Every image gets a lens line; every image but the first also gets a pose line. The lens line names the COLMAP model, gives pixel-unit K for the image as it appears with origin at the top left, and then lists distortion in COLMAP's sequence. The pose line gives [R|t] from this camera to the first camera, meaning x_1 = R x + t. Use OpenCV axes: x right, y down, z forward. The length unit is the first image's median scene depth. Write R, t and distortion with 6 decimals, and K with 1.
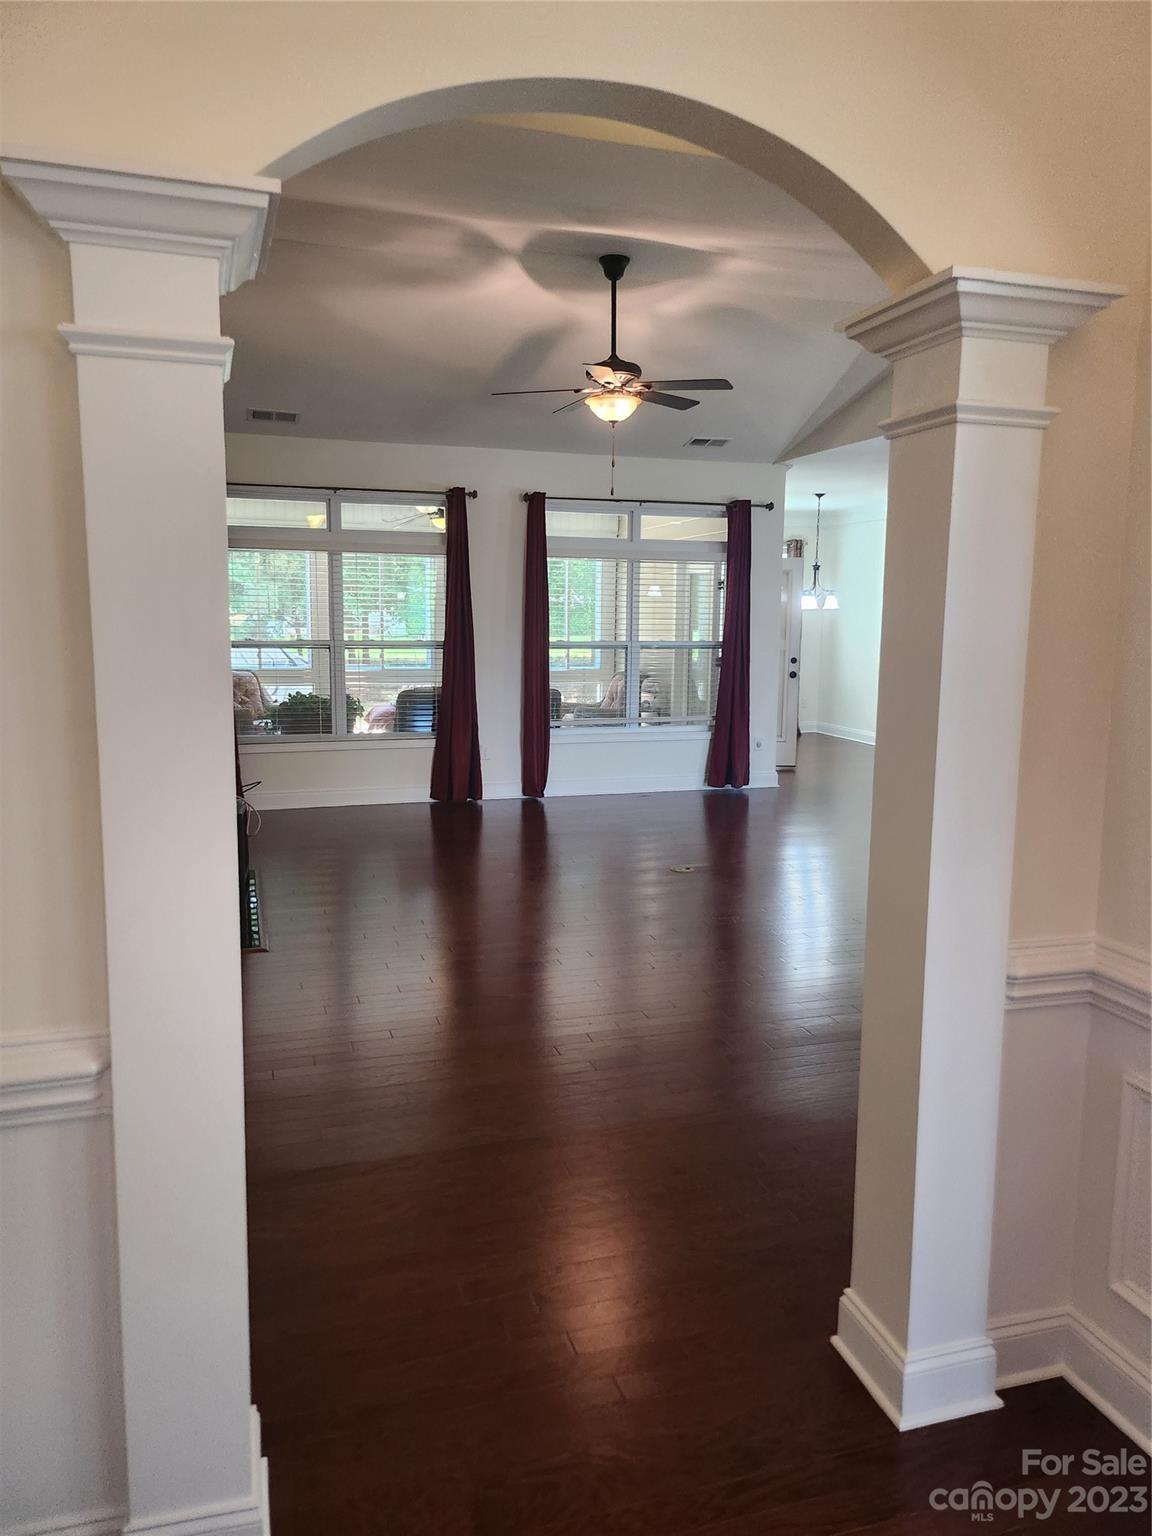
lens RADIAL K [[1086.0, 0, 563.1], [0, 1086.0, 773.8], [0, 0, 1]] dist [0.053821, -0.059153]
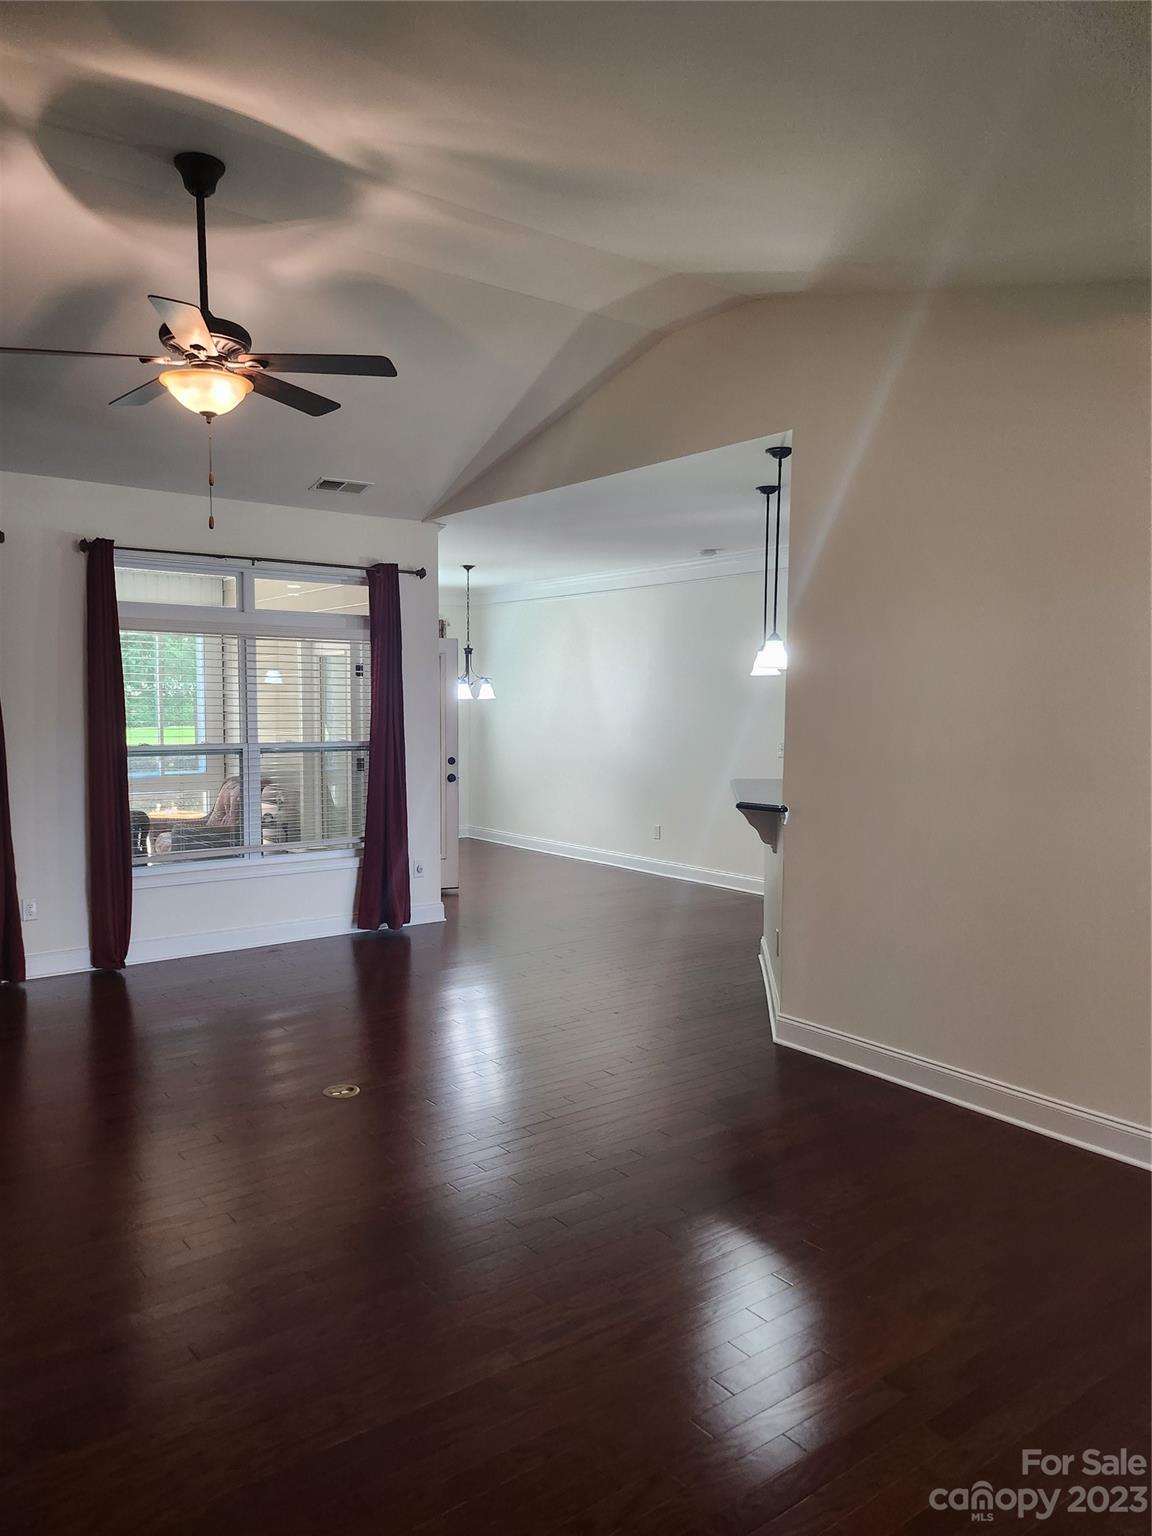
lens RADIAL K [[1086.0, 0, 563.1], [0, 1086.0, 773.8], [0, 0, 1]] dist [0.053821, -0.059153]
pose [[0.939688, -0.029954, 0.340719, 0.010678], [0.056539, 0.996057, -0.068365, -0.037506], [-0.337328, 0.083505, 0.937676, 0.224435]]
